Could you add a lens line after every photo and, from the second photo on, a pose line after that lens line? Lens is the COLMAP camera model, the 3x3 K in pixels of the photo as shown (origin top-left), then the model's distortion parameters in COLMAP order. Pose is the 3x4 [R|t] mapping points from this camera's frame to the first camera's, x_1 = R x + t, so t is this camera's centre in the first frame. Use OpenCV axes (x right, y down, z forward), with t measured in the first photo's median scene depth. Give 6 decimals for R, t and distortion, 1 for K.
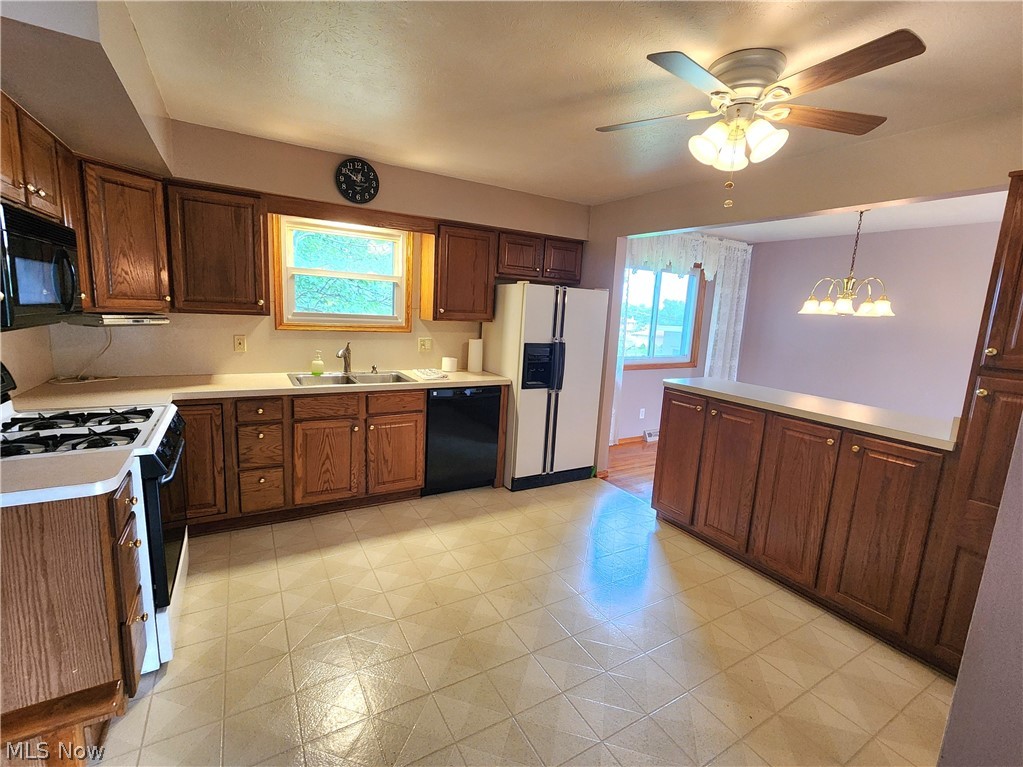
lens RADIAL K [[449.3, 0, 516.5], [0, 449.3, 376.0], [0, 0, 1]] dist [0.002462, 0.000070]
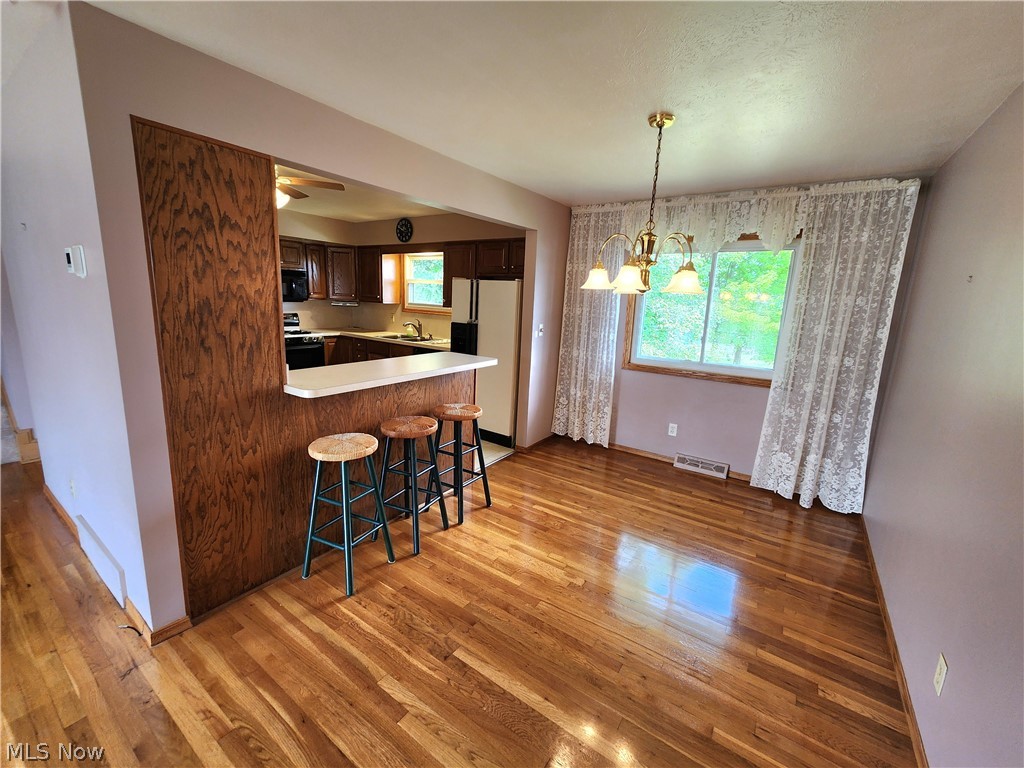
lens RADIAL K [[427.3, 0, 513.9], [0, 427.3, 381.3], [0, 0, 1]] dist [-0.007741, 0.002416]
pose [[0.422672, 0.142109, -0.895072, 1.444775], [-0.159270, 0.983906, 0.081002, -0.032878], [0.892178, 0.108321, 0.438504, 0.669052]]
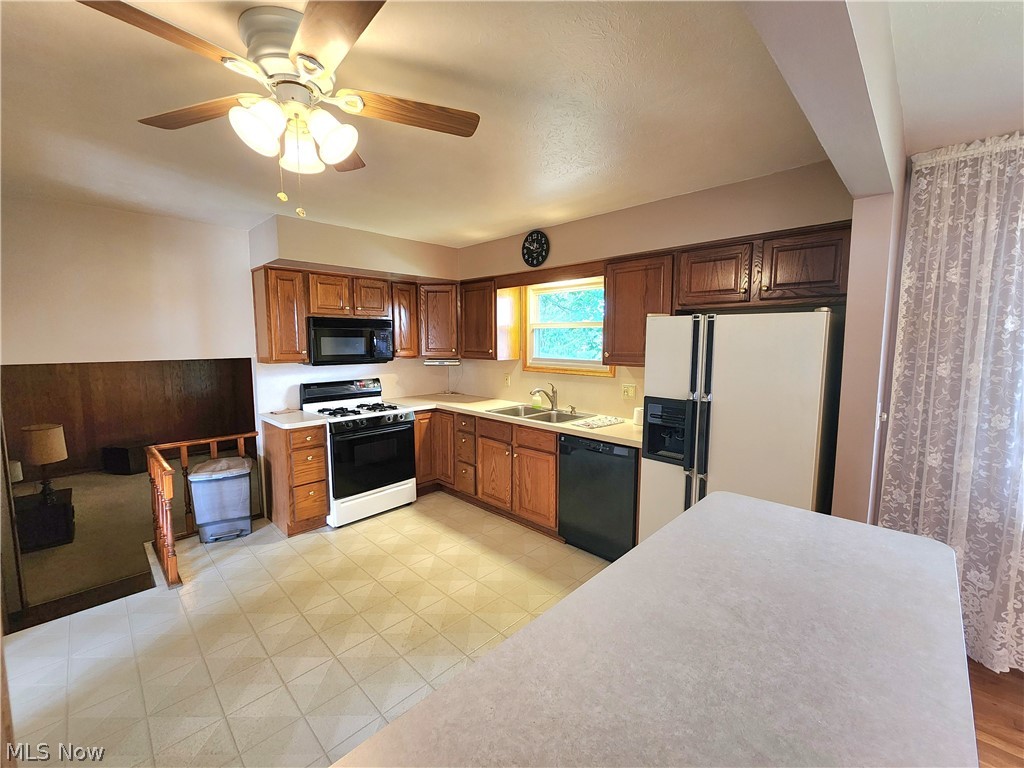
lens RADIAL K [[427.3, 0, 510.5], [0, 427.3, 376.7], [0, 0, 1]] dist [-0.007741, 0.002416]
pose [[0.253292, 0.033448, -0.966811, 0.713399], [-0.132458, 0.991189, -0.000411, -0.082664], [0.958279, 0.128166, 0.255490, 0.661269]]
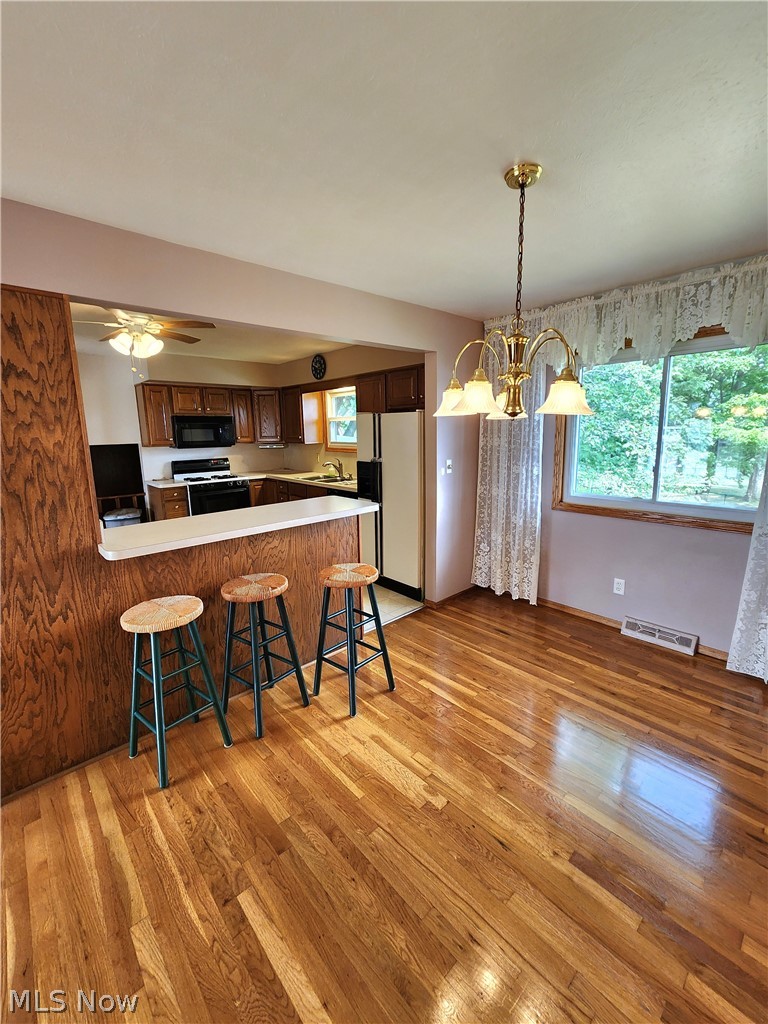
lens RADIAL K [[427.3, 0, 396.3], [0, 427.3, 504.6], [0, 0, 1]] dist [-0.007741, 0.002416]
pose [[0.209630, 0.115654, -0.970917, 1.357315], [-0.122149, 0.988299, 0.091351, -0.083462], [0.970121, 0.099447, 0.221305, 0.939052]]
